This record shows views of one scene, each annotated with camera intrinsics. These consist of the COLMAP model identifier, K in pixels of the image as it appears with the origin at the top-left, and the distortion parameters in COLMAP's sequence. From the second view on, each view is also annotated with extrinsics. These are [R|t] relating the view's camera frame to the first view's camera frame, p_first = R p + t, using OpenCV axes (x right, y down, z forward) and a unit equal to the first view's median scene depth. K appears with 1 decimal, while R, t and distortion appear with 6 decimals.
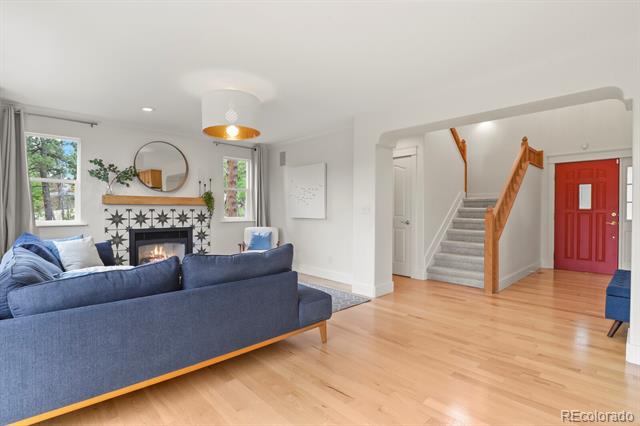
lens RADIAL K [[310.4, 0, 323.3], [0, 310.4, 213.3], [0, 0, 1]] dist [-0.009625, -0.004798]
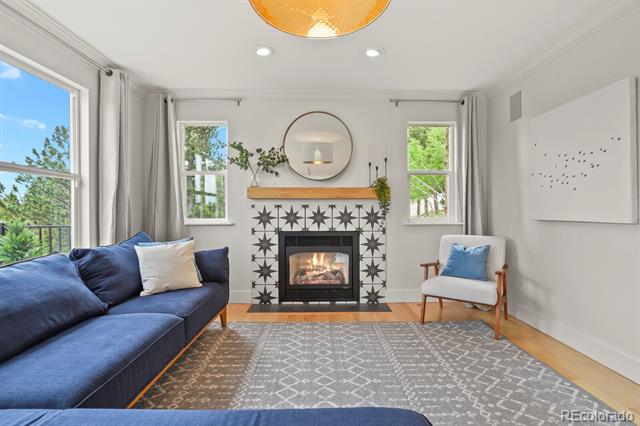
lens RADIAL K [[310.4, 0, 323.3], [0, 310.4, 213.3], [0, 0, 1]] dist [-0.009625, -0.004798]
pose [[0.738479, 0.004281, -0.674263, -0.021556], [-0.003354, 0.999991, 0.002676, 0.004008], [0.674269, 0.000286, 0.738486, 0.452416]]
